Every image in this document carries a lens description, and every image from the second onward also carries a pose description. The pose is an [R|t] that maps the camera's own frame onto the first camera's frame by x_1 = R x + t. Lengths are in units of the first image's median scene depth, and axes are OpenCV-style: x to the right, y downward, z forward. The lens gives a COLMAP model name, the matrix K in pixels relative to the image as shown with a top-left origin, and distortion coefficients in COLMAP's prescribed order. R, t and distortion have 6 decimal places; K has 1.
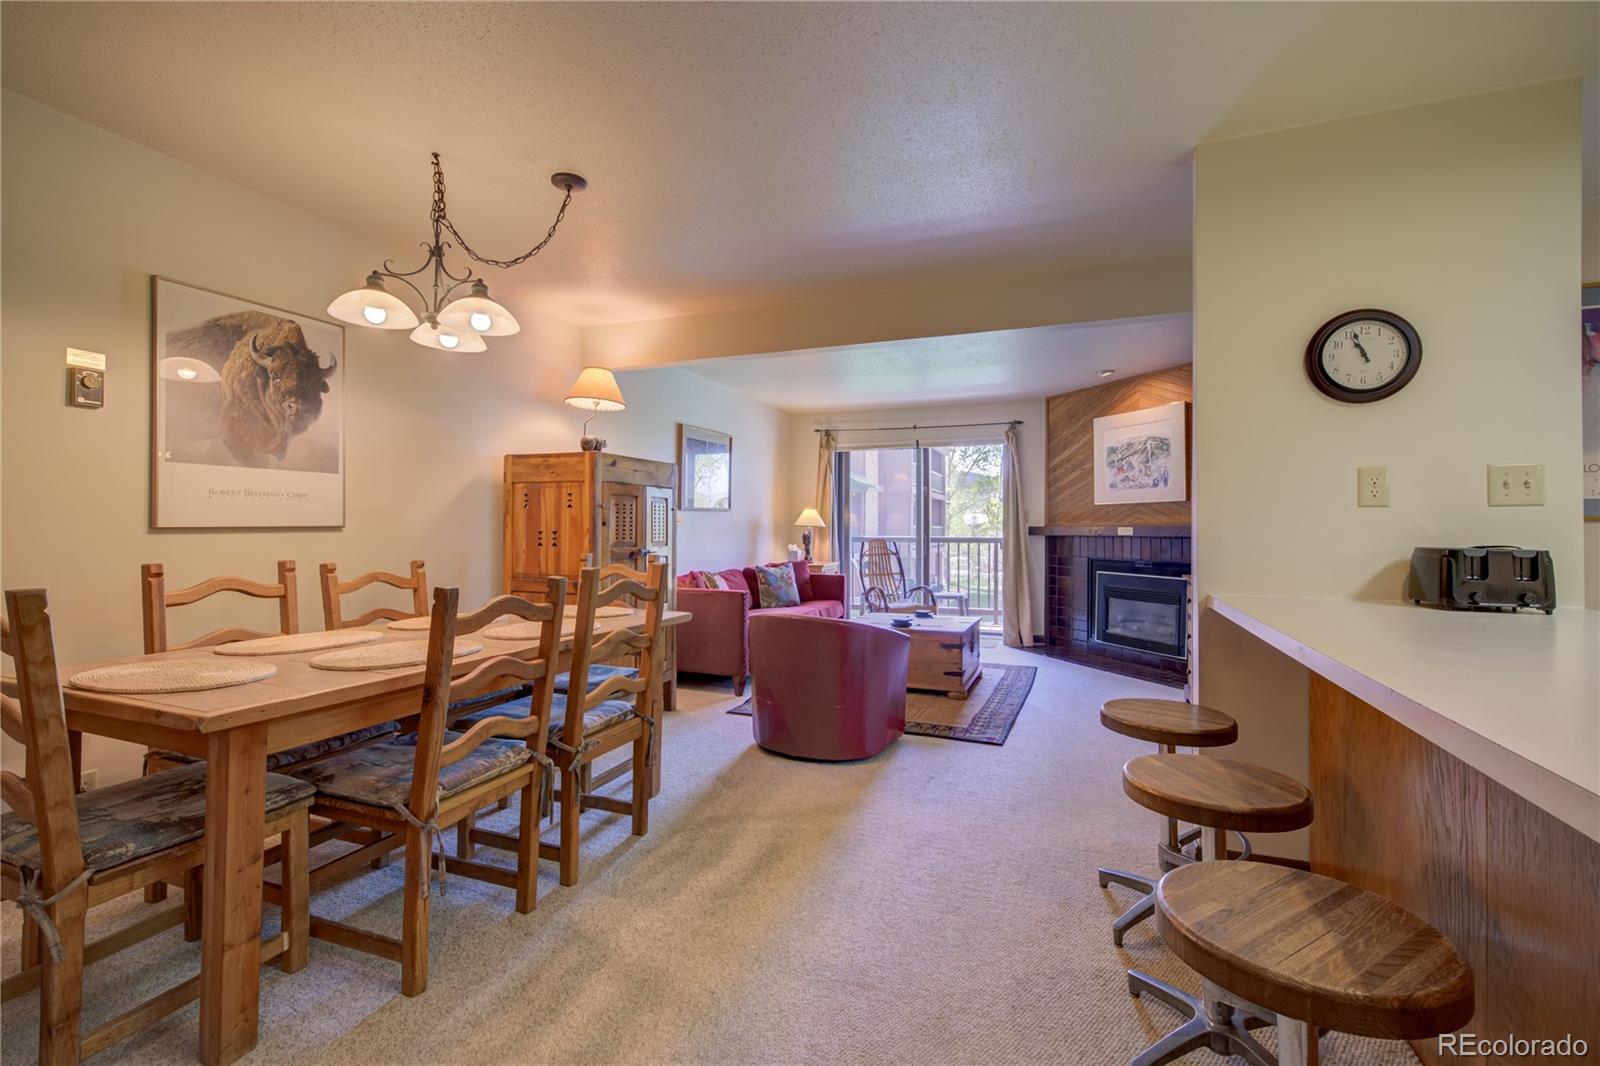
lens RADIAL K [[693.1, 0, 804.1], [0, 693.1, 519.4], [0, 0, 1]] dist [0.003174, 0.001682]
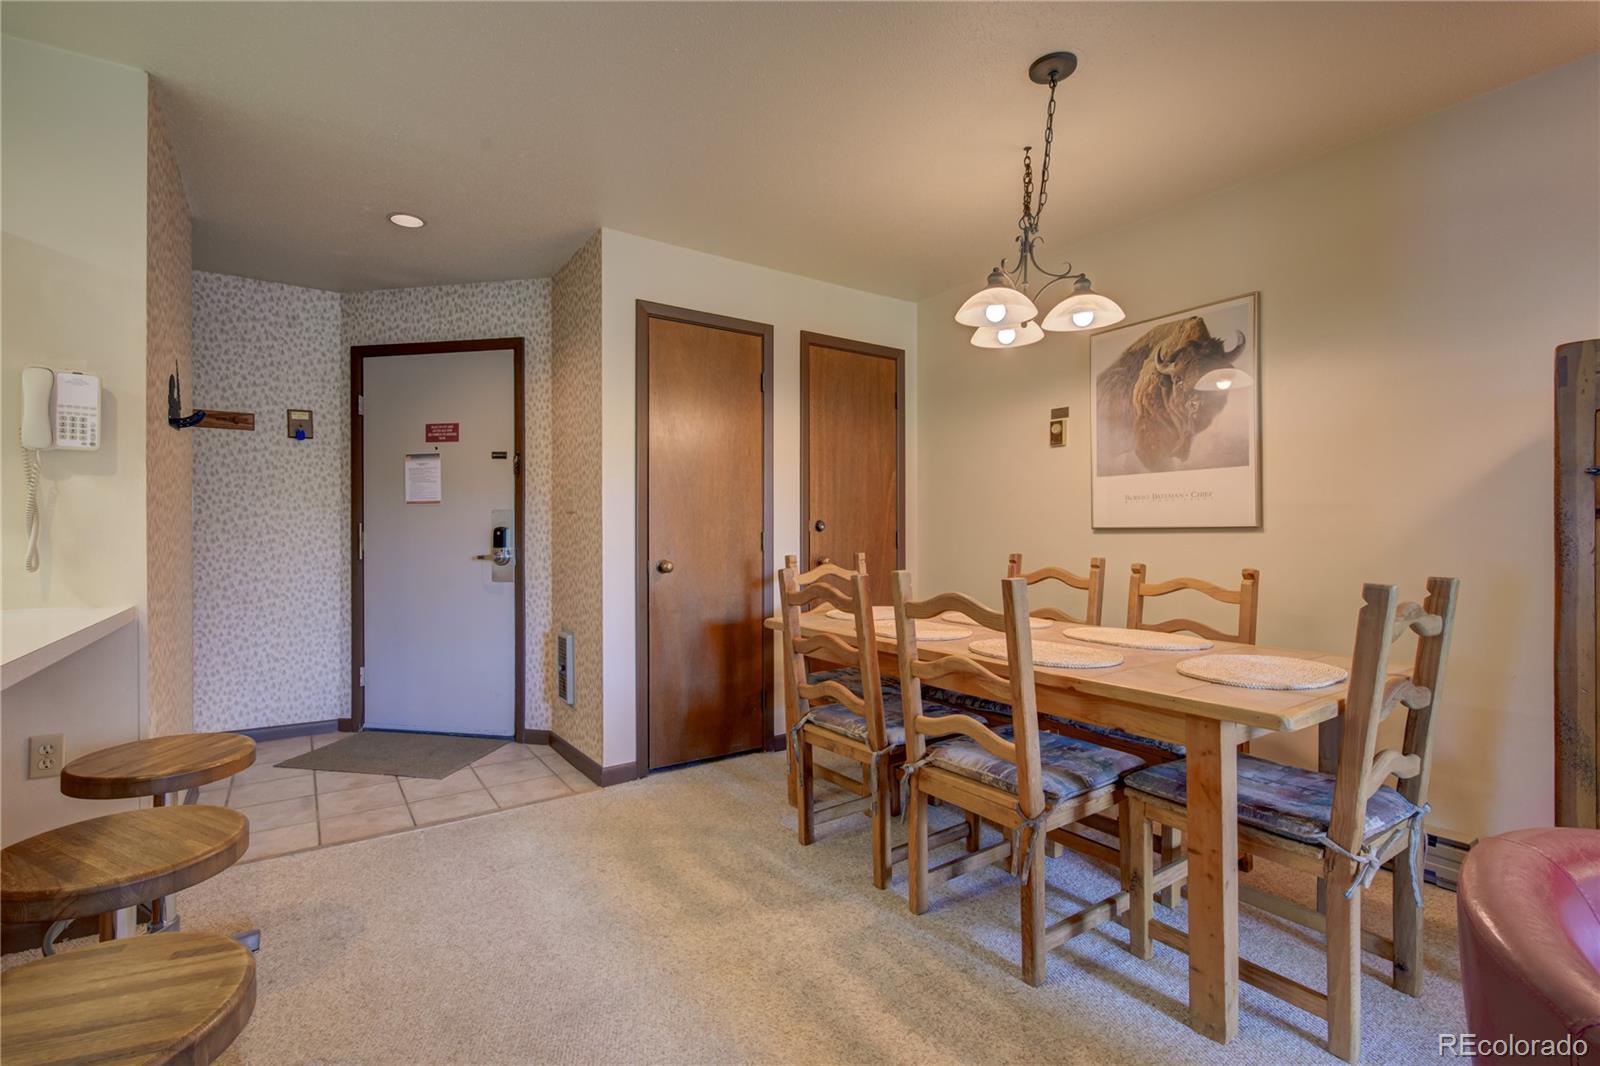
lens RADIAL K [[693.1, 0, 768.2], [0, 693.1, 540.5], [0, 0, 1]] dist [0.003174, 0.001682]
pose [[-0.570437, 0.012145, -0.821252, 0.302338], [0.012670, 0.999902, 0.005987, 0.011878], [0.821244, -0.006990, -0.570534, 0.774865]]
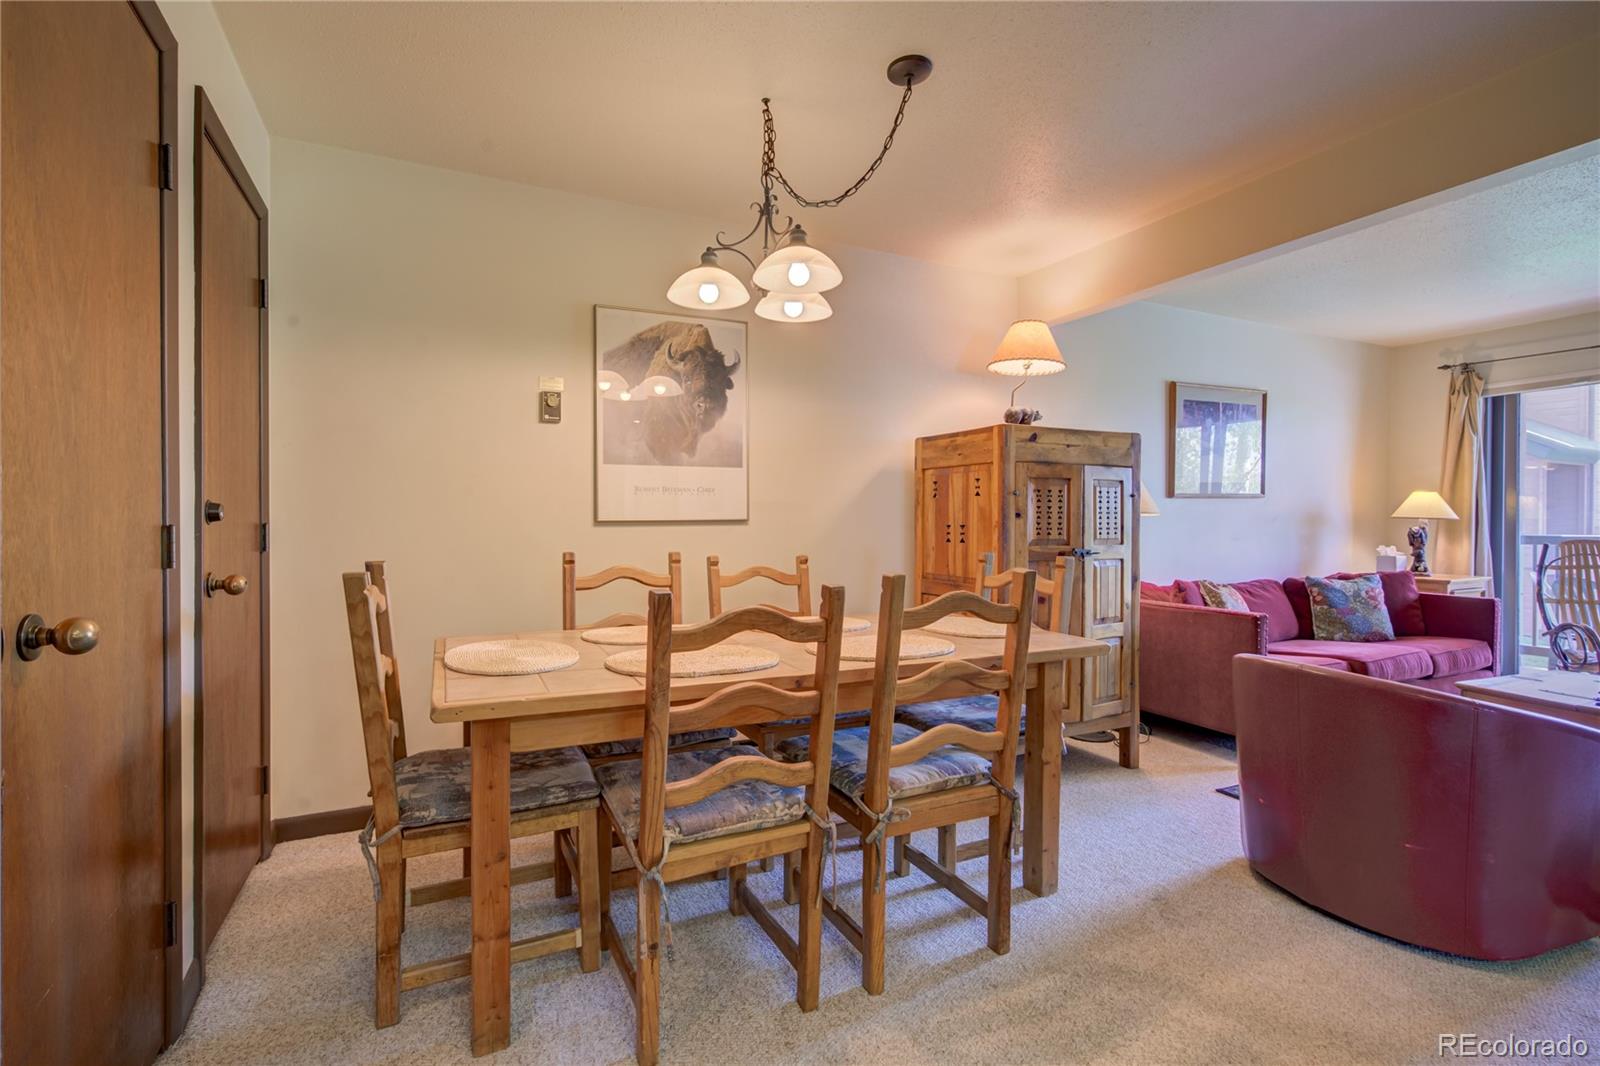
lens RADIAL K [[693.1, 0, 795.9], [0, 693.1, 526.3], [0, 0, 1]] dist [0.003174, 0.001682]
pose [[0.716382, 0.003129, -0.697701, 0.077143], [0.009357, 0.999857, 0.014092, 0.005296], [0.697646, -0.016623, 0.716250, 0.247309]]
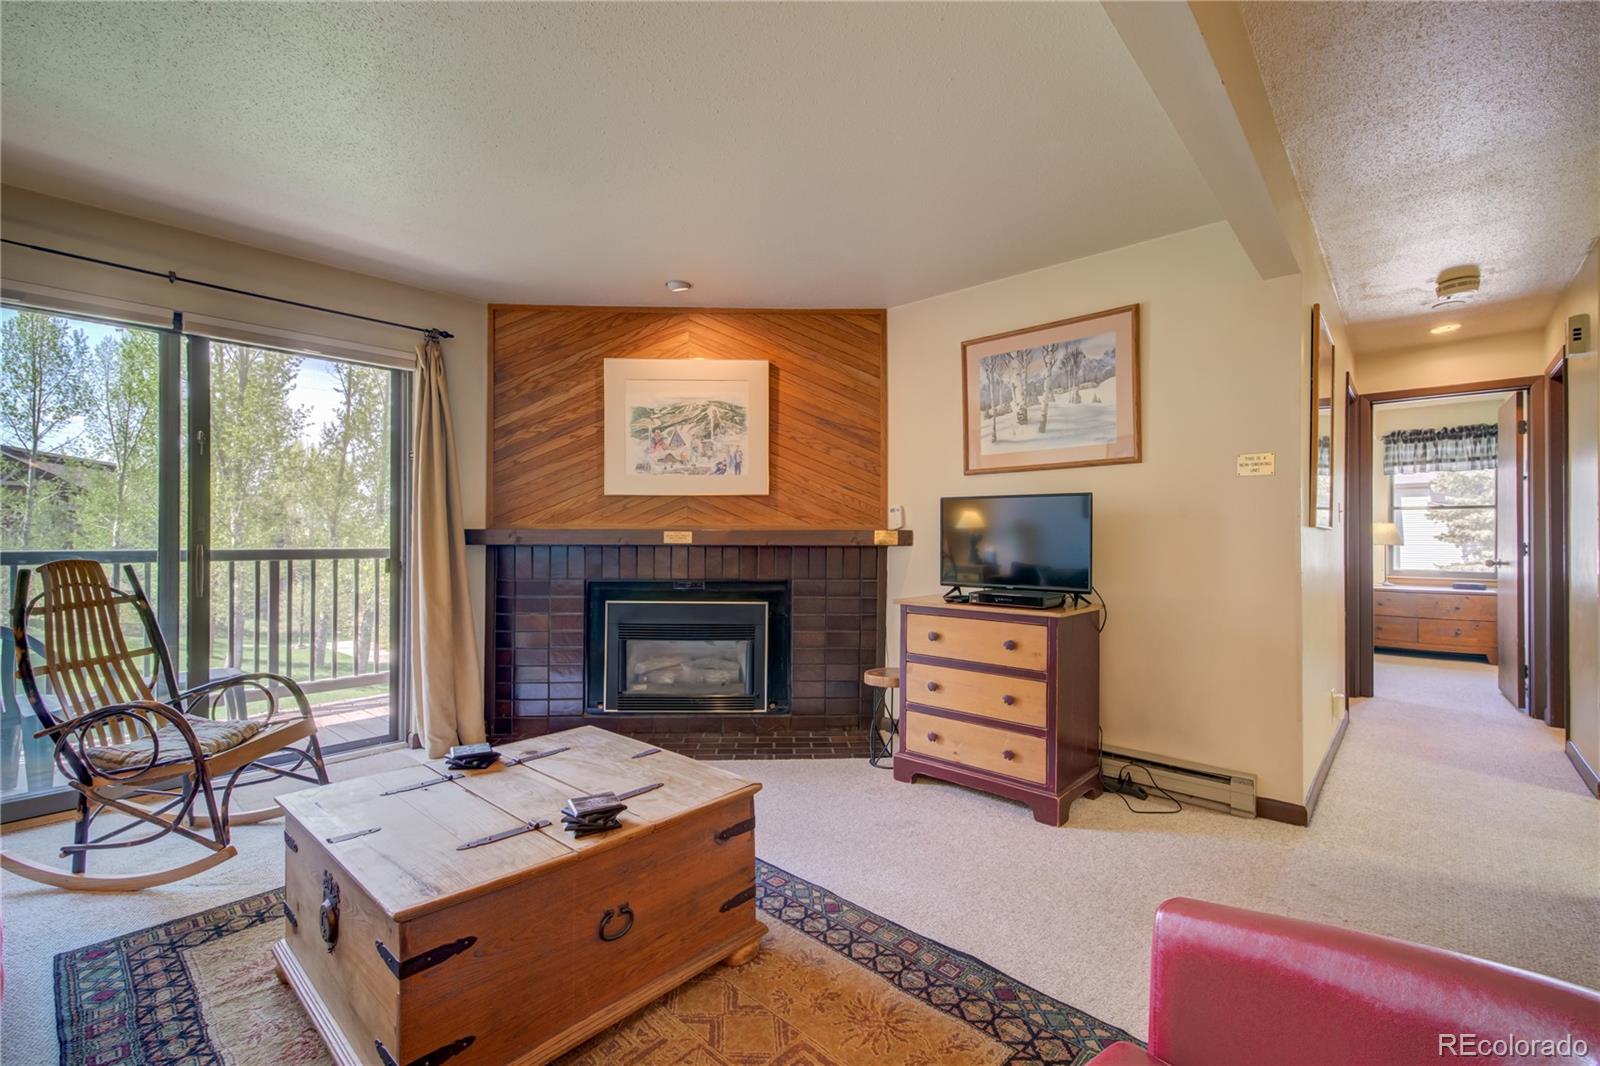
lens RADIAL K [[693.1, 0, 810.6], [0, 693.1, 533.7], [0, 0, 1]] dist [0.003174, 0.001682]
pose [[0.342975, 0.003644, 0.939337, -0.170509], [-0.016405, 0.999863, 0.002111, 0.015263], [-0.939201, -0.016133, 0.342988, 0.984223]]
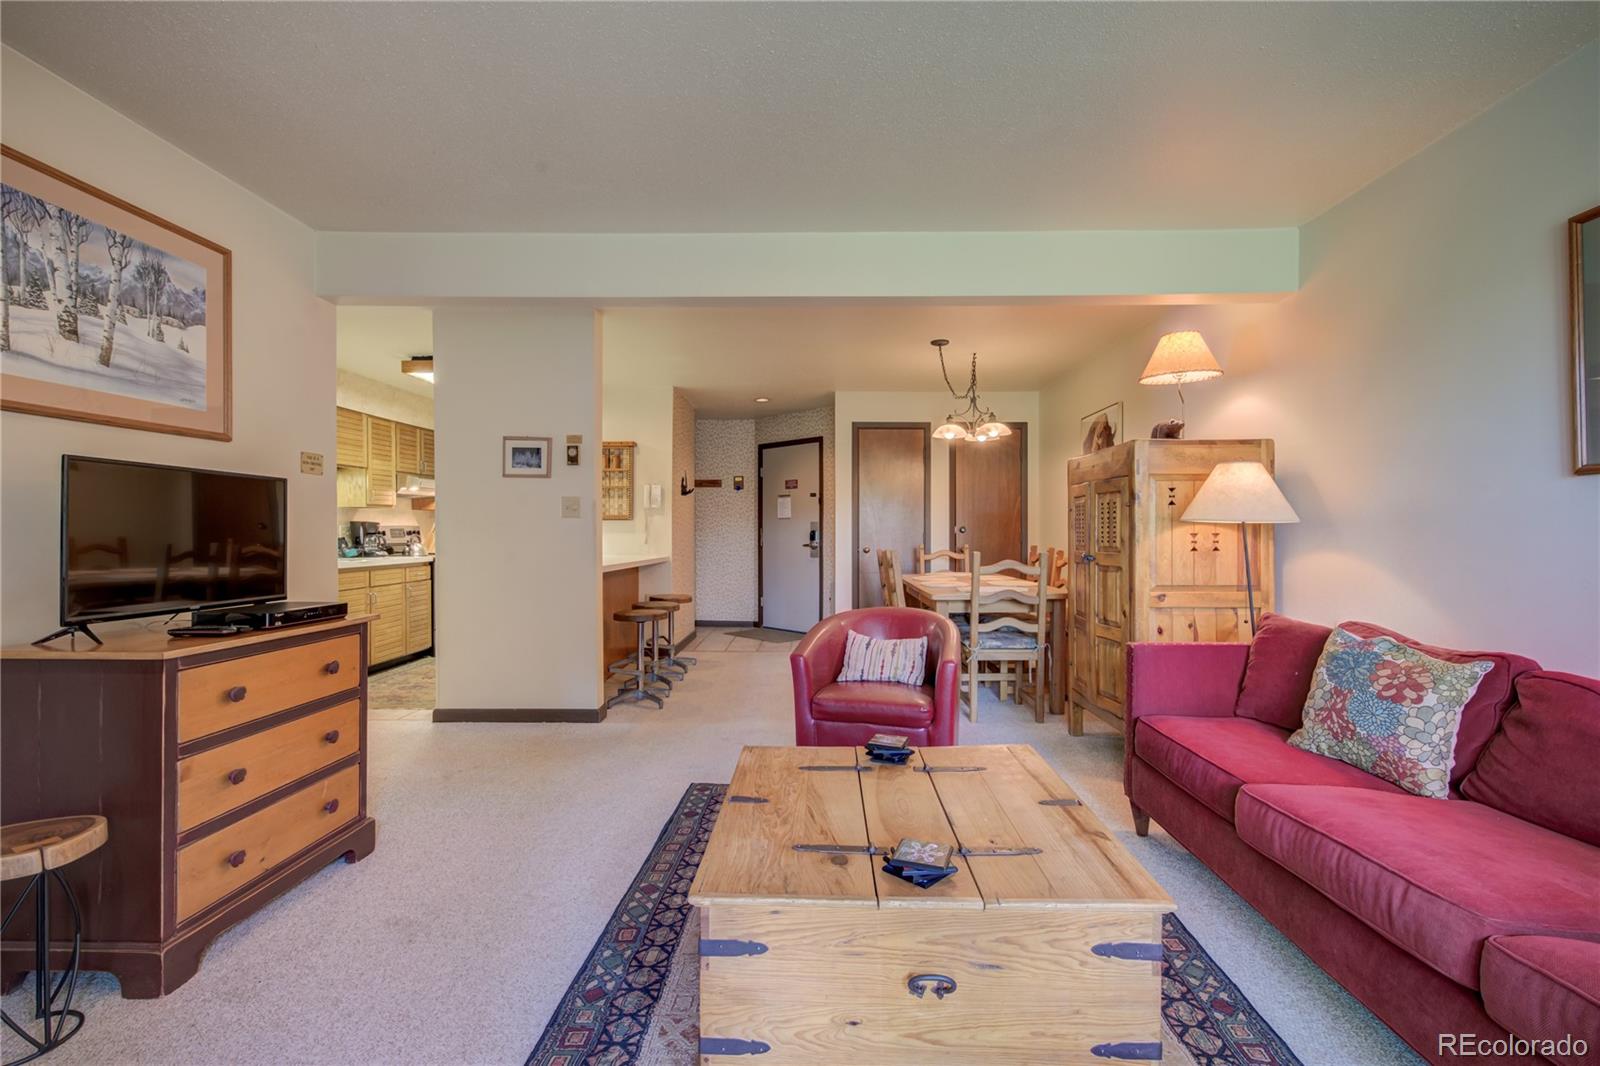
lens RADIAL K [[693.1, 0, 812.3], [0, 693.1, 533.2], [0, 0, 1]] dist [0.003174, 0.001682]
pose [[-0.933591, -0.001226, -0.358337, 0.421162], [0.003665, 0.999909, -0.012970, 0.027236], [0.358321, -0.013422, -0.933502, 1.722681]]
